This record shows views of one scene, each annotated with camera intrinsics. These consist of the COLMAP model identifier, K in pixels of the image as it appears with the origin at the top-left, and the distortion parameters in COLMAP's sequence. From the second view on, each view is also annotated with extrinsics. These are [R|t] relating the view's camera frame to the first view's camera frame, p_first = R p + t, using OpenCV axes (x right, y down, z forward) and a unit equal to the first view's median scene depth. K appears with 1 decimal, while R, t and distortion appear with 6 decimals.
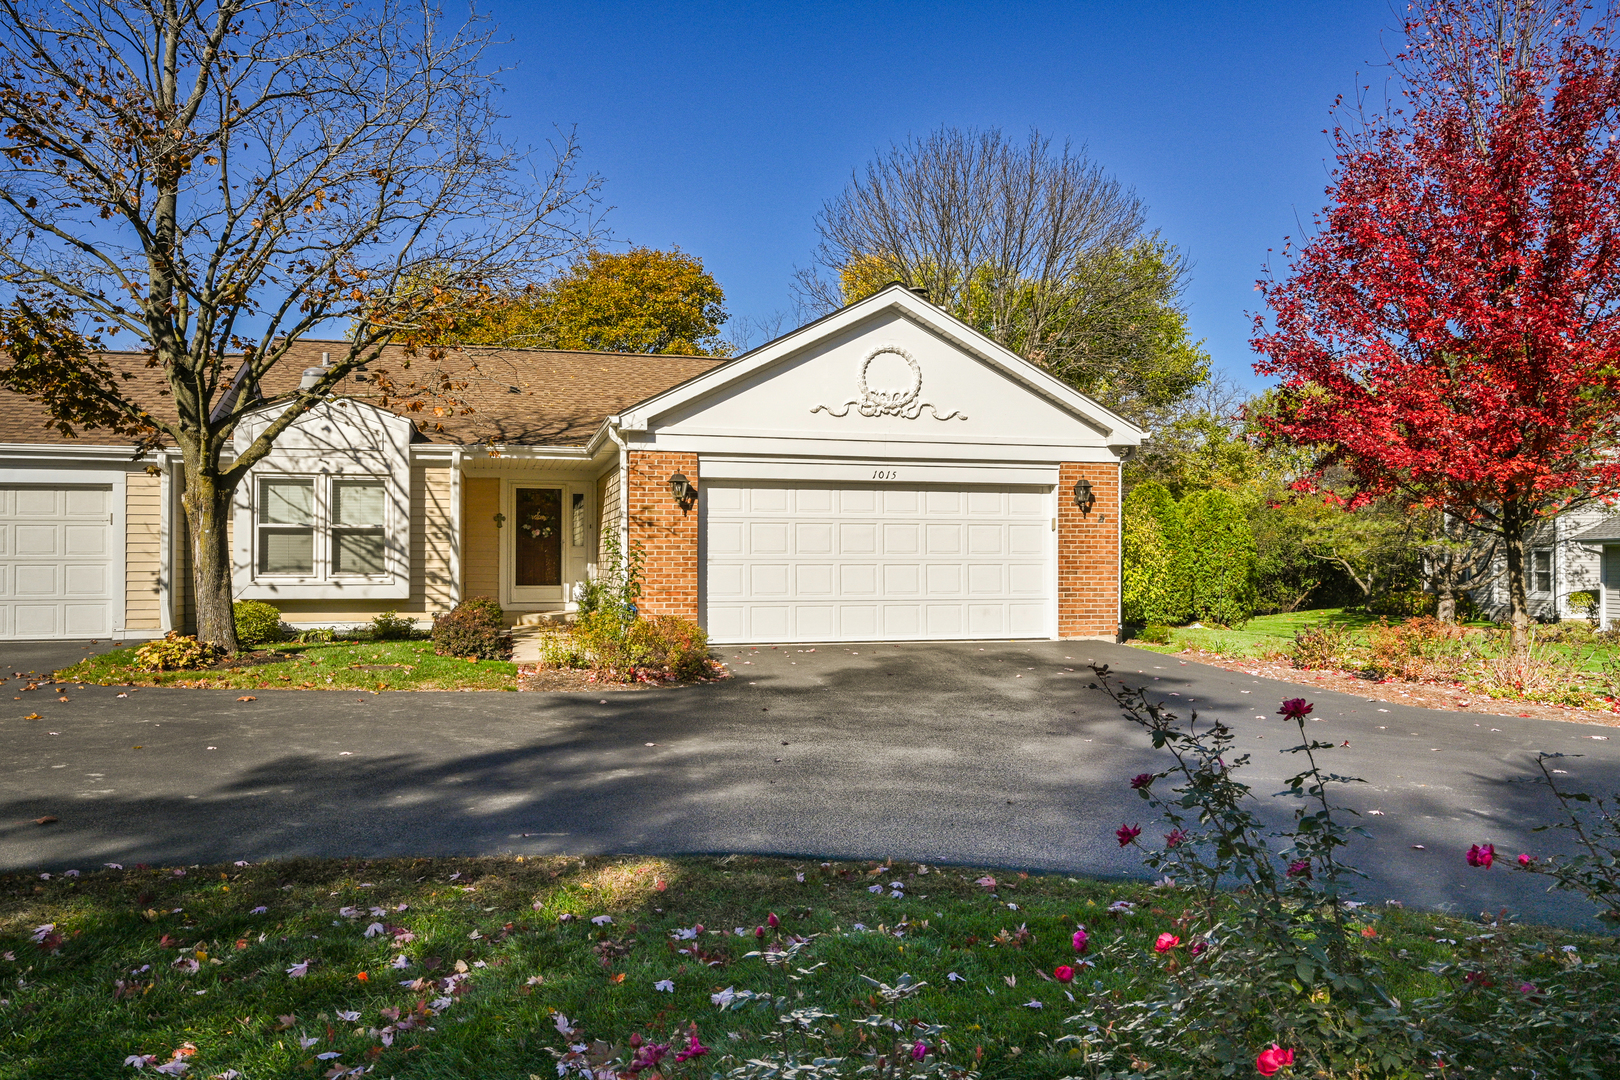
lens RADIAL K [[1072.9, 0, 809.8], [0, 1072.9, 542.8], [0, 0, 1]] dist [-0.001950, -0.000292]
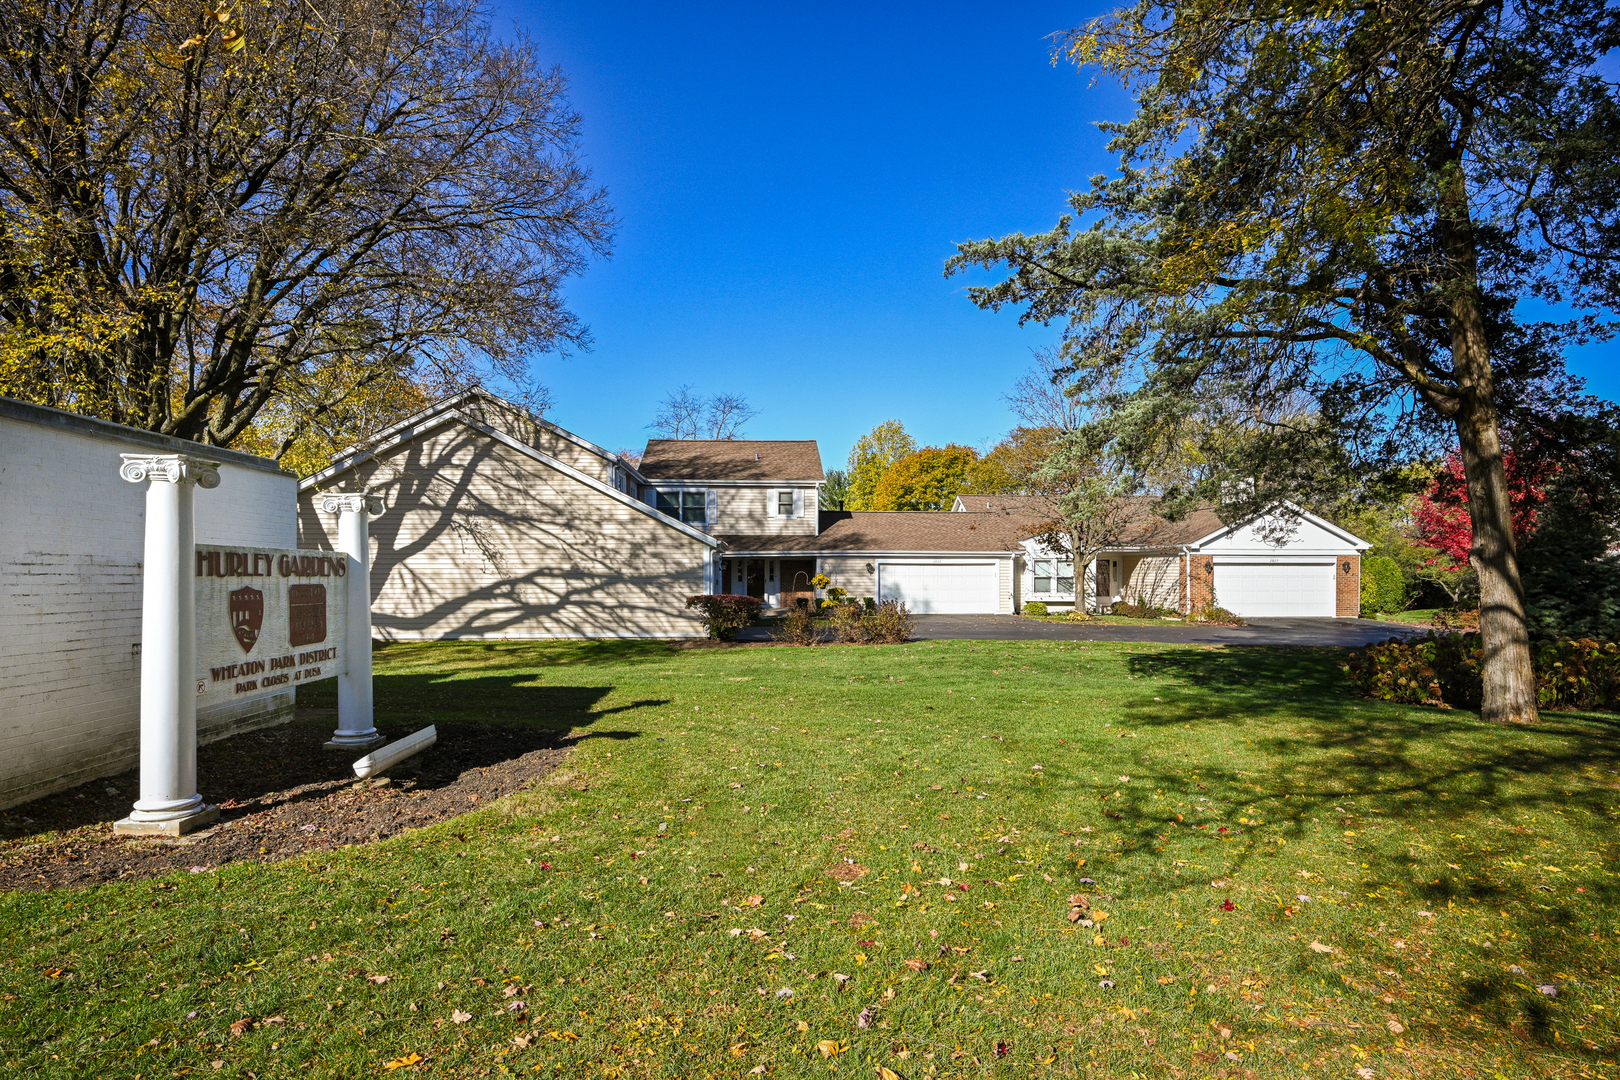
lens RADIAL K [[839.0, 0, 810.3], [0, 839.0, 553.4], [0, 0, 1]] dist [-0.000505, -0.000051]
pose [[0.984838, -0.003463, -0.173444, -0.754406], [0.002927, 0.999990, -0.003351, -0.076081], [0.173454, 0.002792, 0.984838, -1.430397]]
